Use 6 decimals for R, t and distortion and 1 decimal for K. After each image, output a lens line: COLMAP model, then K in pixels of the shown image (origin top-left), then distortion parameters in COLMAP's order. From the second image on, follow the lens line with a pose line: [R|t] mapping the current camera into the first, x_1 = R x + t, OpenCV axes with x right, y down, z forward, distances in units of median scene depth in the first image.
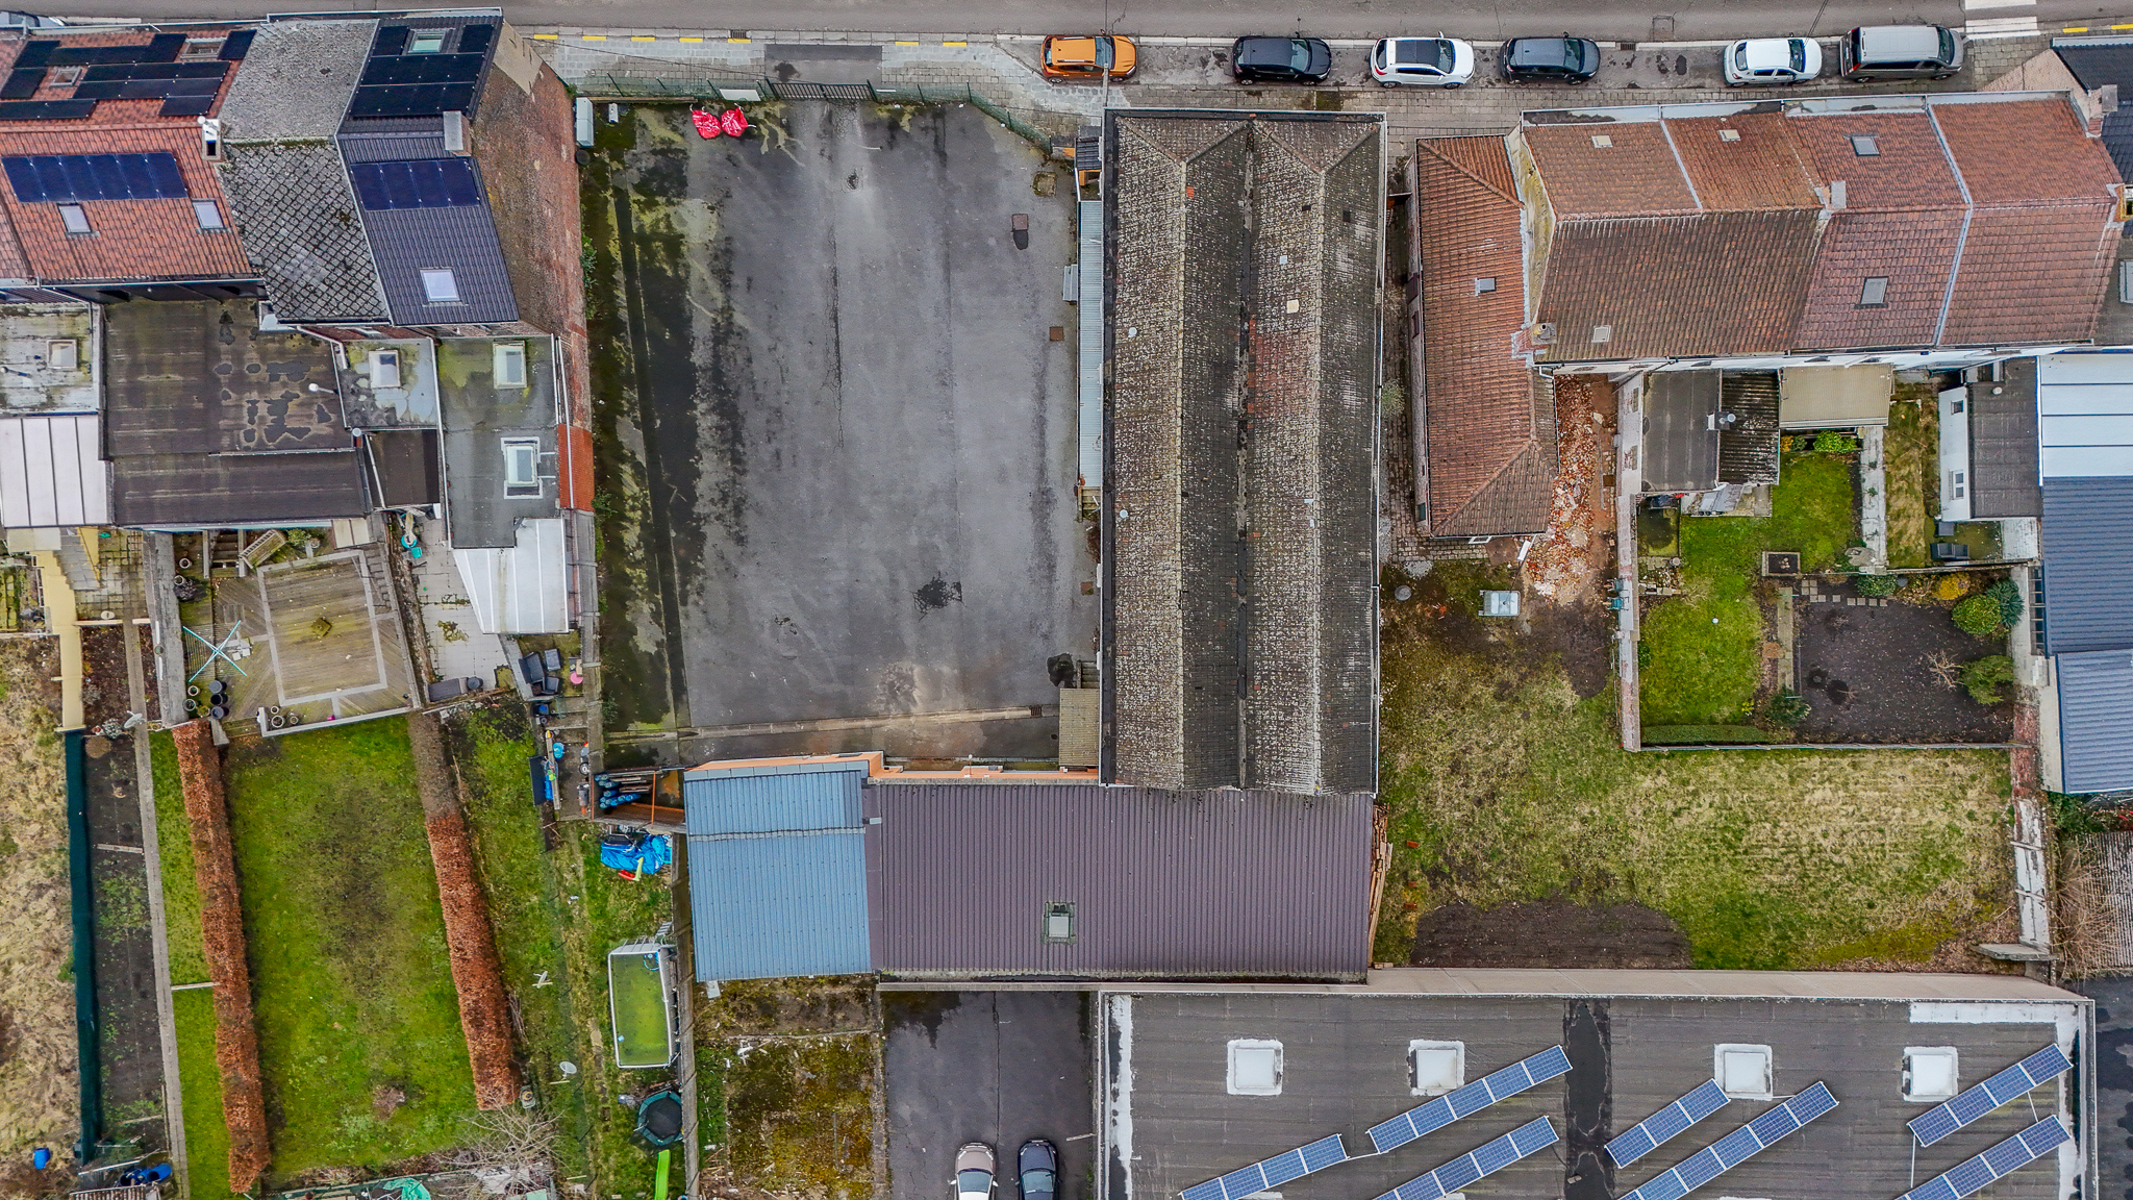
lens RADIAL K [[1556.3, 0, 1066.5], [0, 1556.3, 600.0], [0, 0, 1]] dist [0.078020, -0.074335]
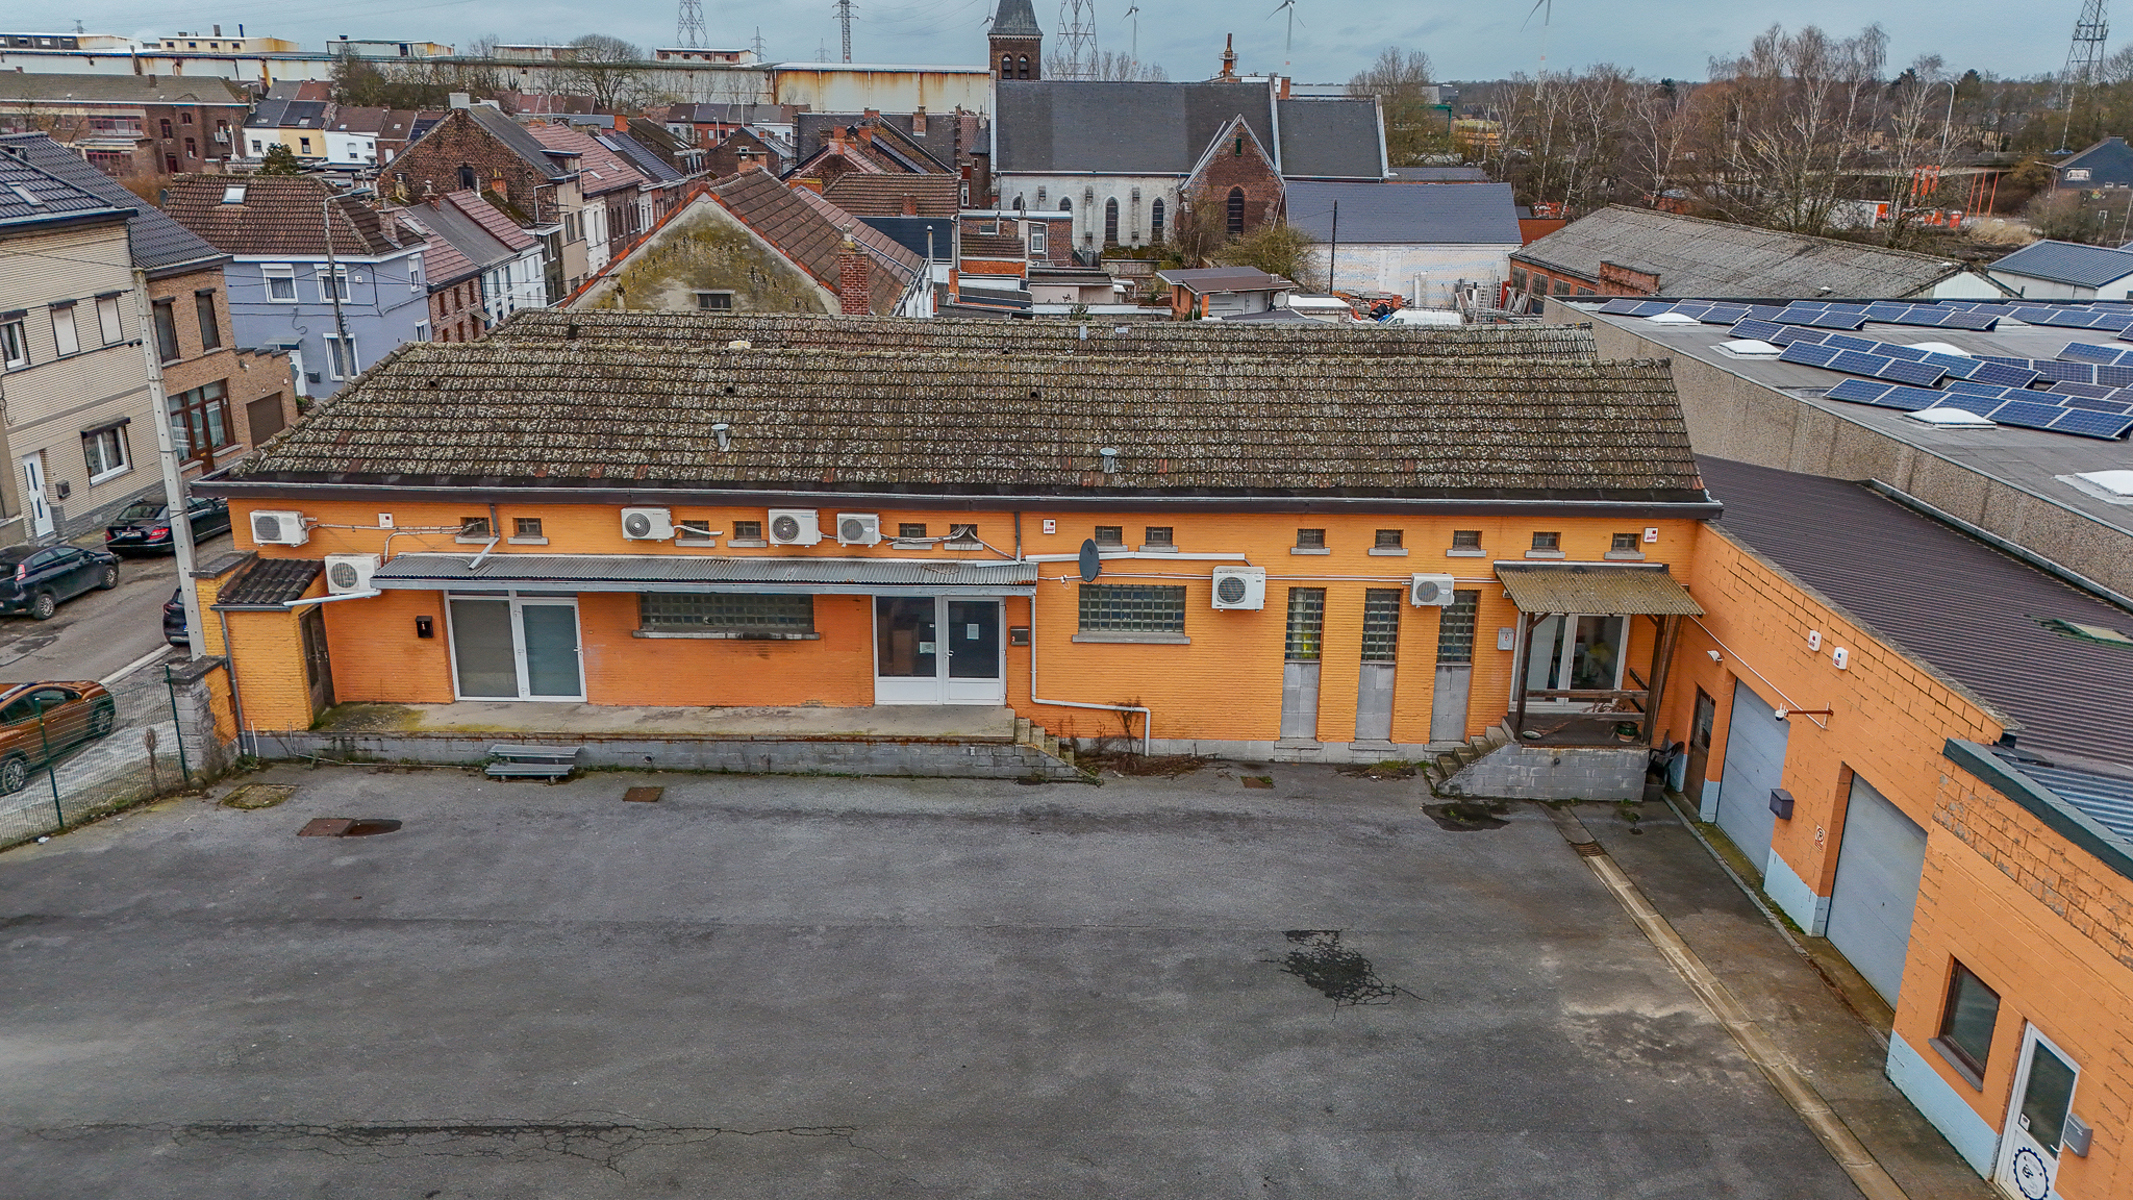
lens RADIAL K [[1556.3, 0, 1066.5], [0, 1556.3, 600.0], [0, 0, 1]] dist [0.078020, -0.074335]
pose [[-0.000358, -0.296456, 0.955047, -0.382431], [0.999762, 0.020747, 0.006815, -0.064264], [-0.021834, 0.954821, 0.296378, 0.828758]]
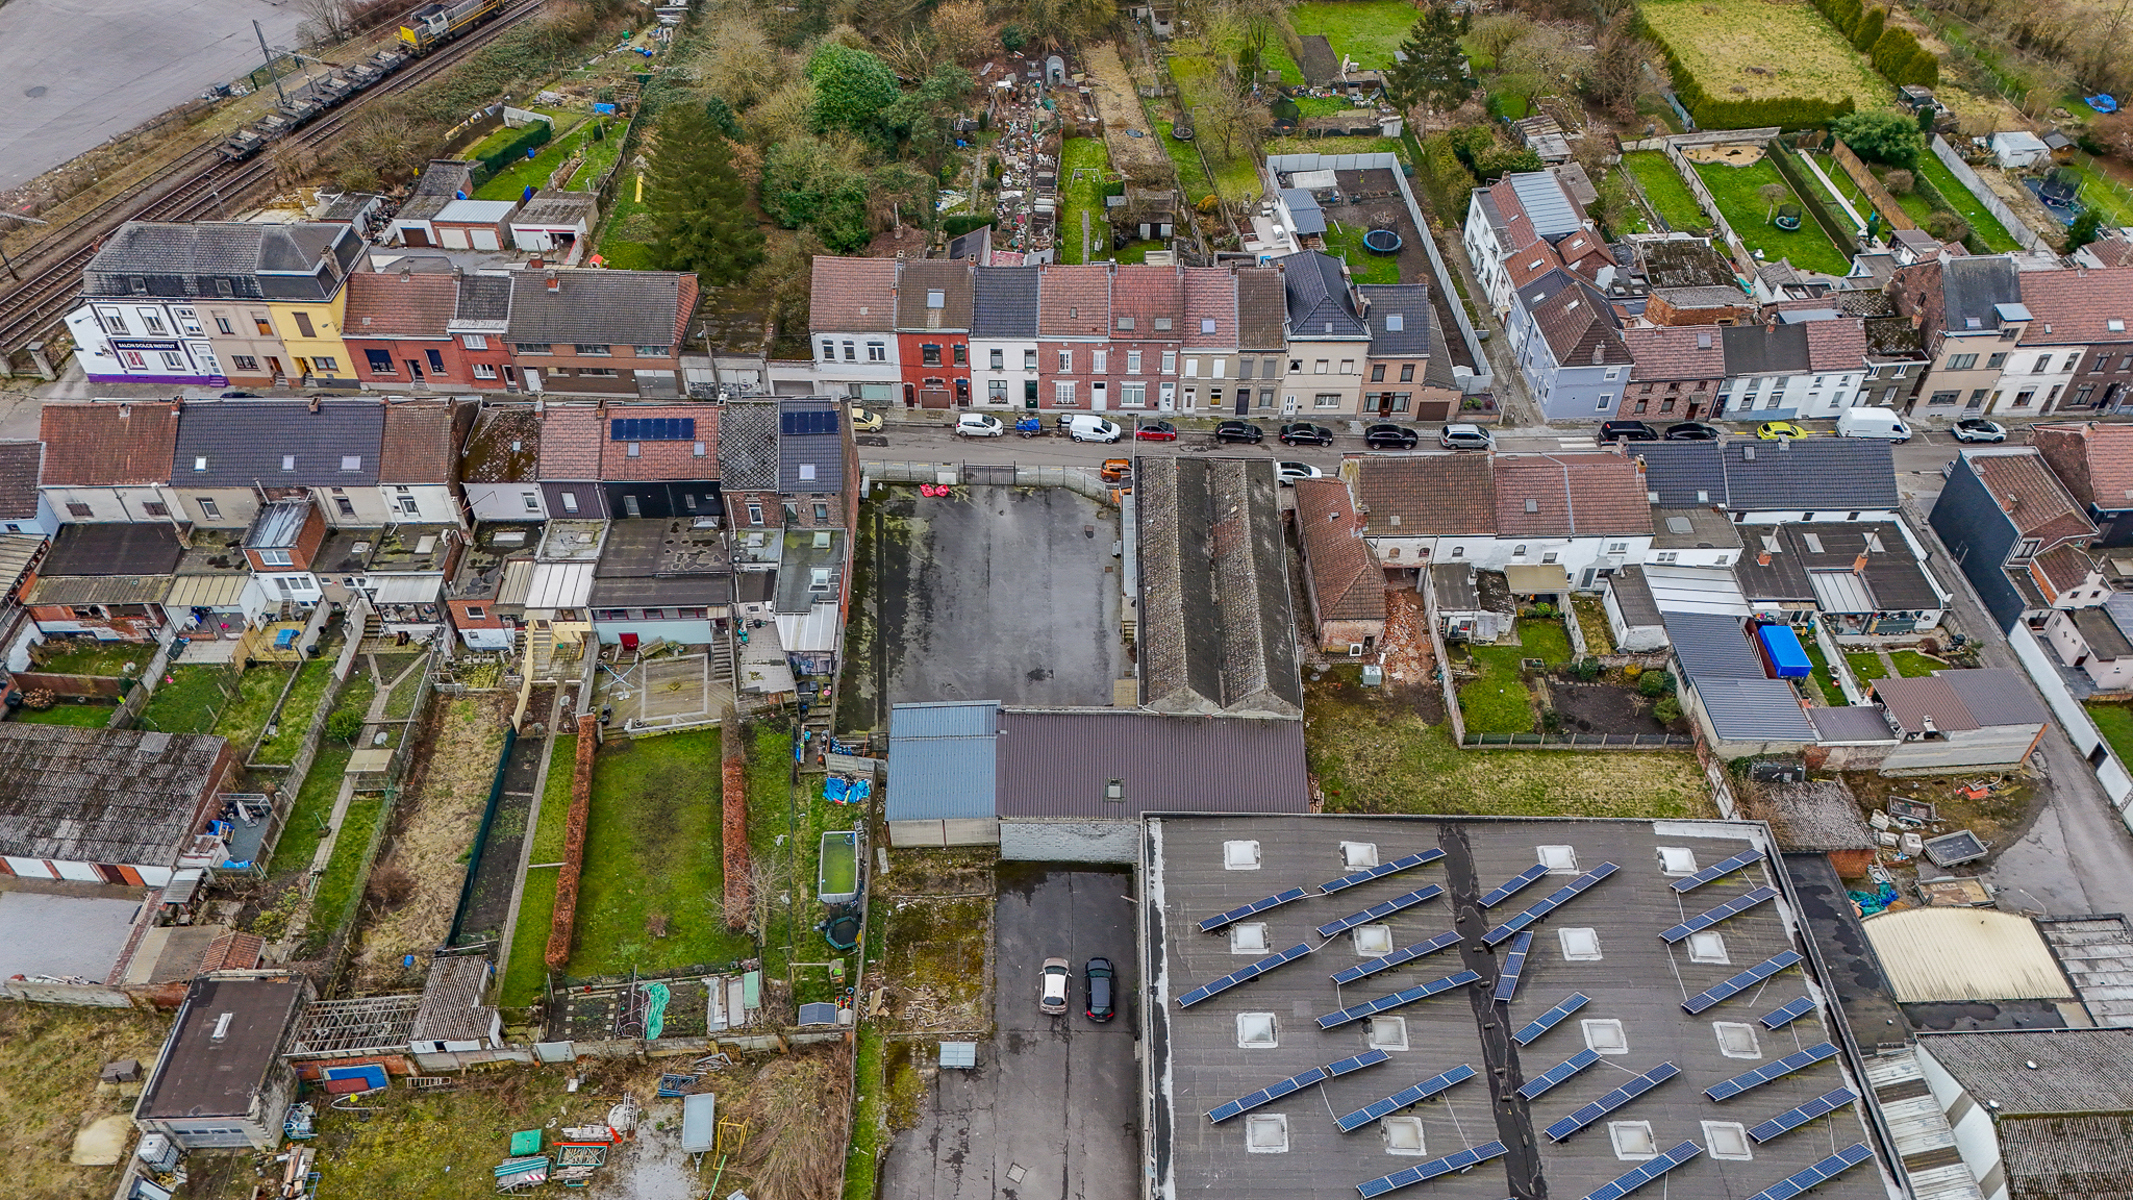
lens RADIAL K [[1547.8, 0, 1066.5], [0, 1547.8, 600.0], [0, 0, 1]] dist [0.111112, -0.170847]
pose [[0.999881, 0.013838, -0.006774, -0.043552], [-0.014528, 0.700332, -0.713670, 1.142842], [-0.005132, 0.713683, 0.700450, -0.238182]]
